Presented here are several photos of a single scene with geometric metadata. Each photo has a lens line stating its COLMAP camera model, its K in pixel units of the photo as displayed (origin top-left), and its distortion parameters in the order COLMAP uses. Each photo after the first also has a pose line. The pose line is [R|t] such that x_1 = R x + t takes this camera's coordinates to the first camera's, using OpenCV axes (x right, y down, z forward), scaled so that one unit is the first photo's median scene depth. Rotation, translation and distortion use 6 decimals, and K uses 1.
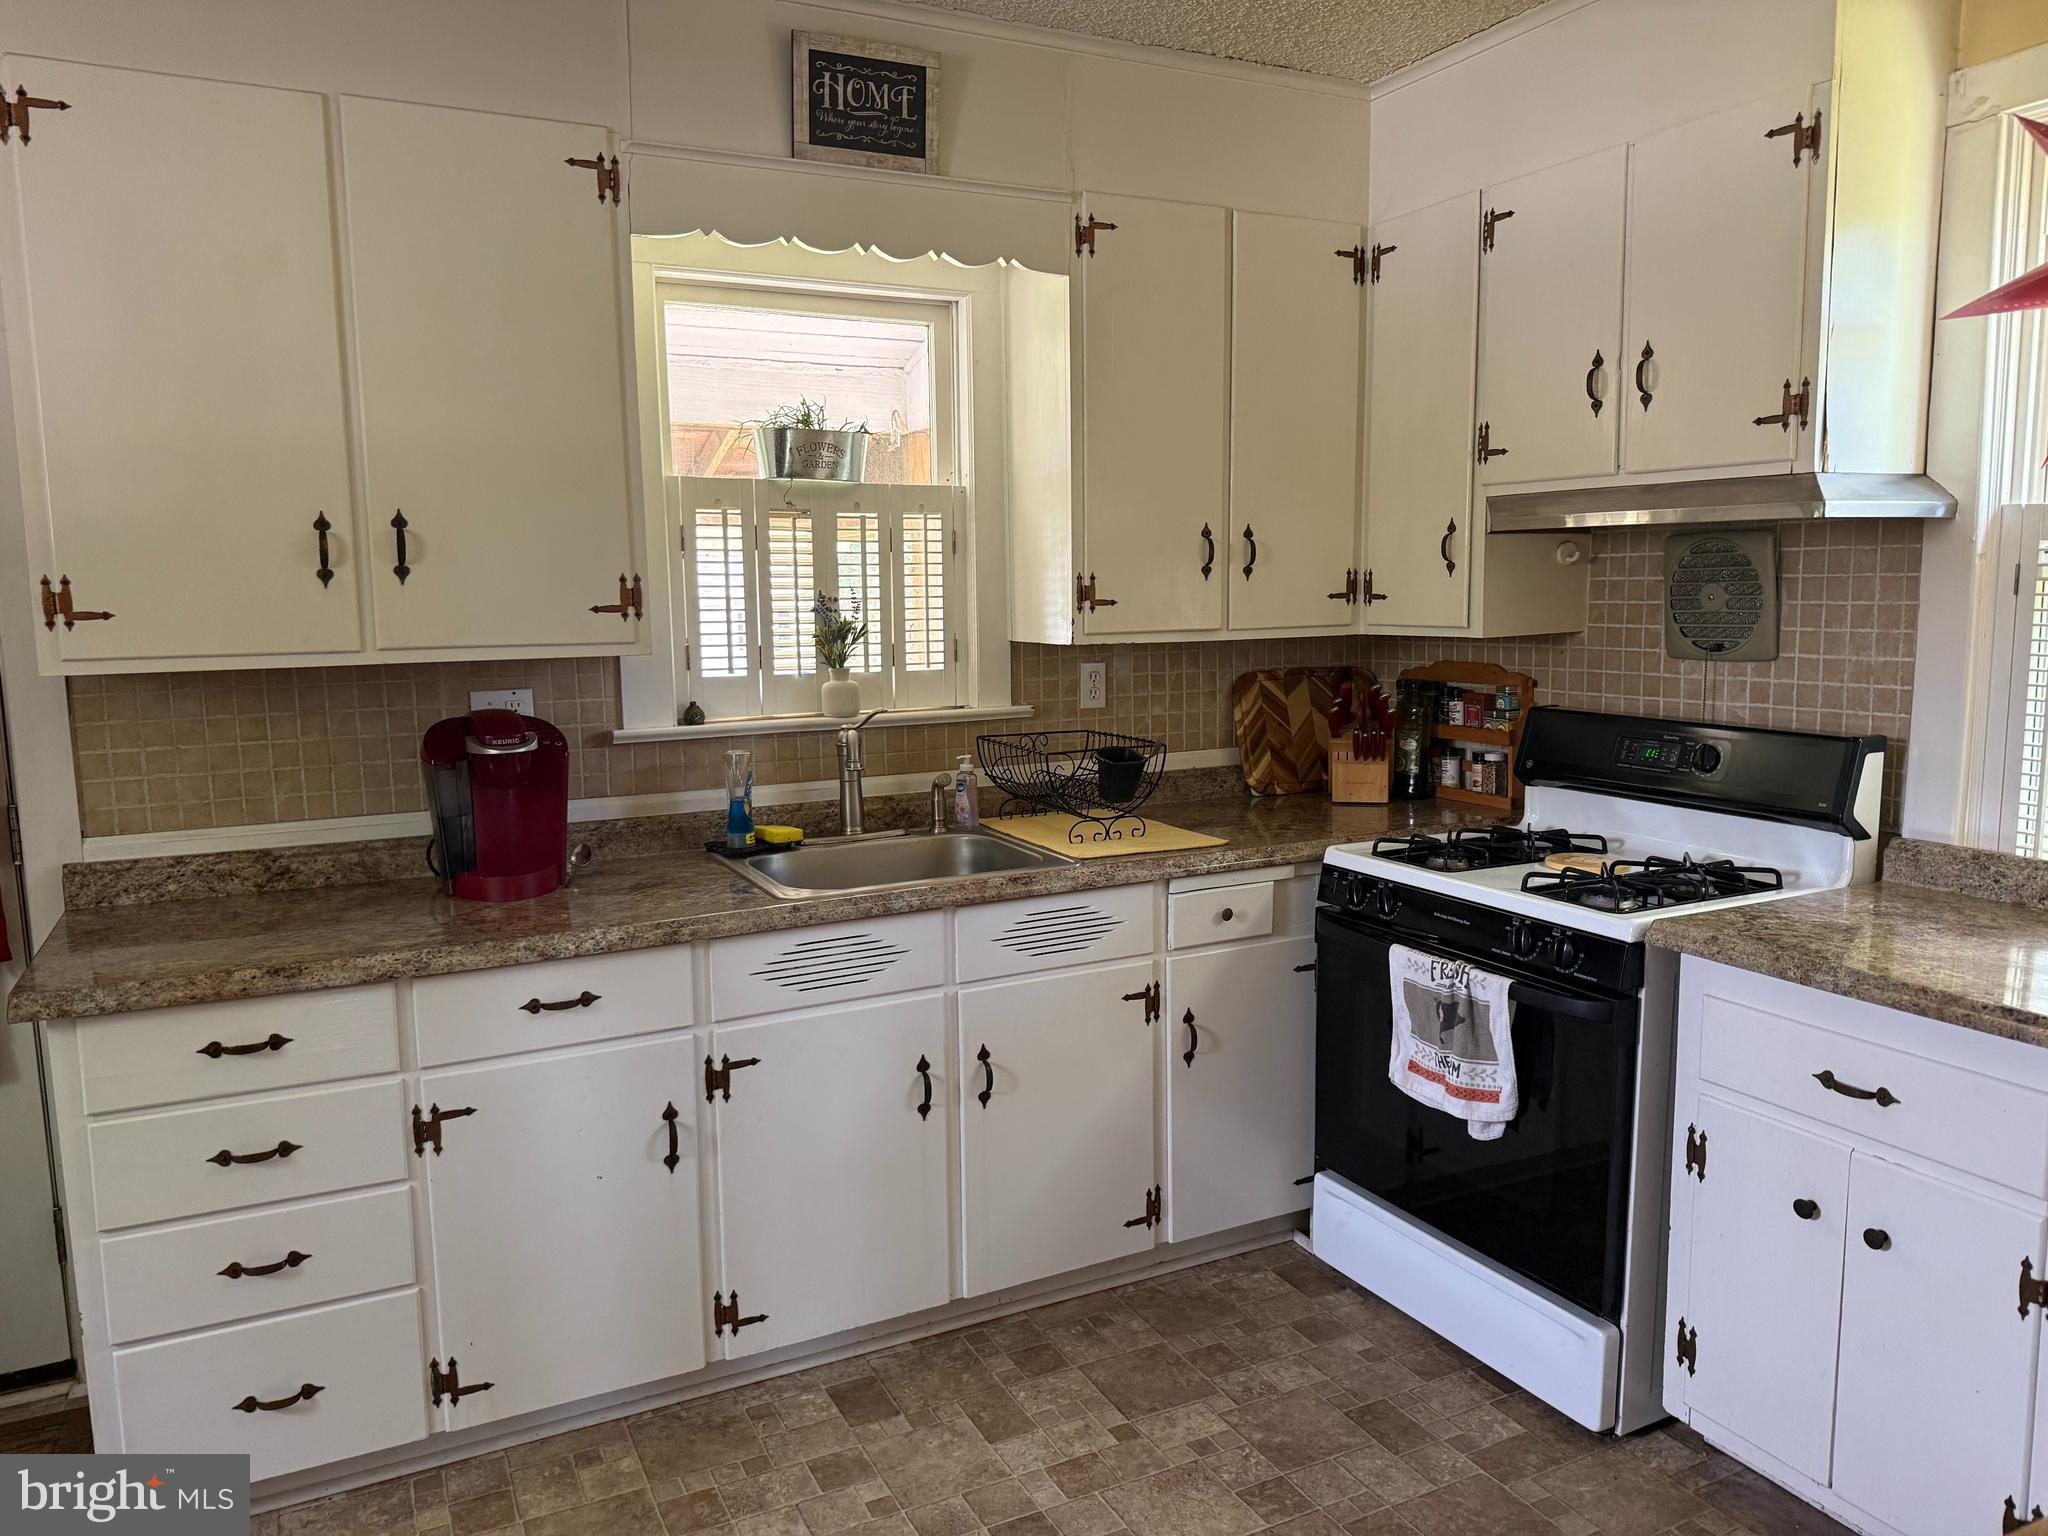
lens RADIAL K [[1441.5, 0, 1040.7], [0, 1441.5, 765.8], [0, 0, 1]] dist [0.054529, -0.000378]
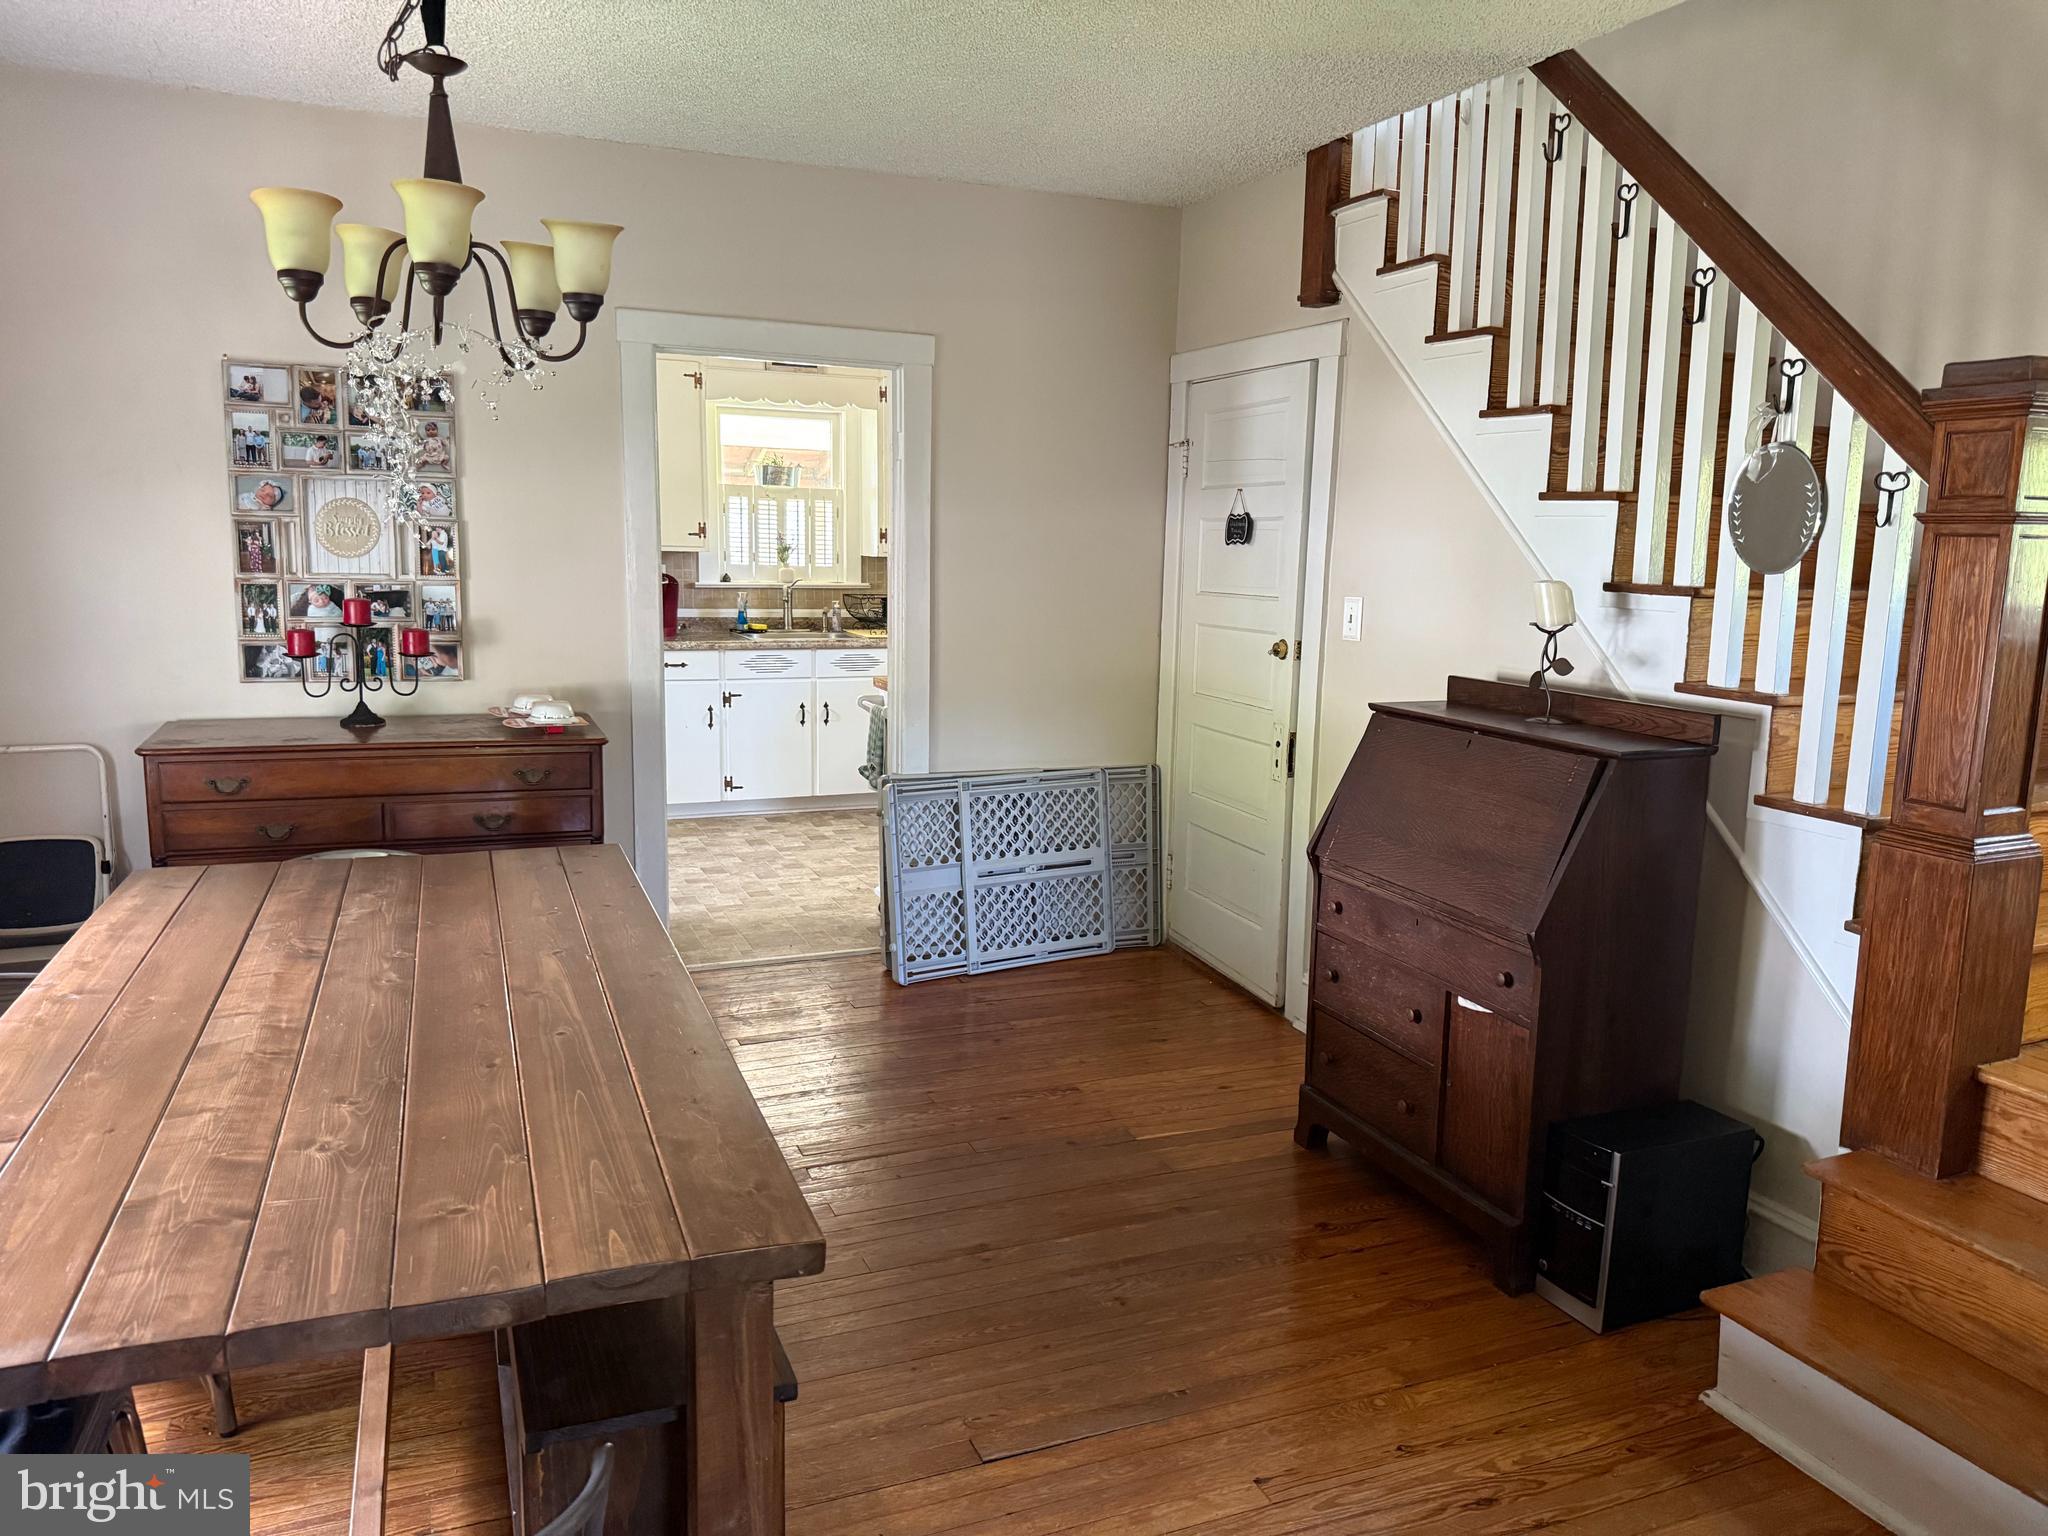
lens RADIAL K [[1441.5, 0, 1013.8], [0, 1441.5, 766.5], [0, 0, 1]] dist [0.054529, -0.000378]
pose [[0.996660, 0.042071, -0.069987, 0.443884], [-0.039843, 0.998663, 0.032937, 0.185721], [0.071279, -0.030038, 0.997004, -1.469172]]
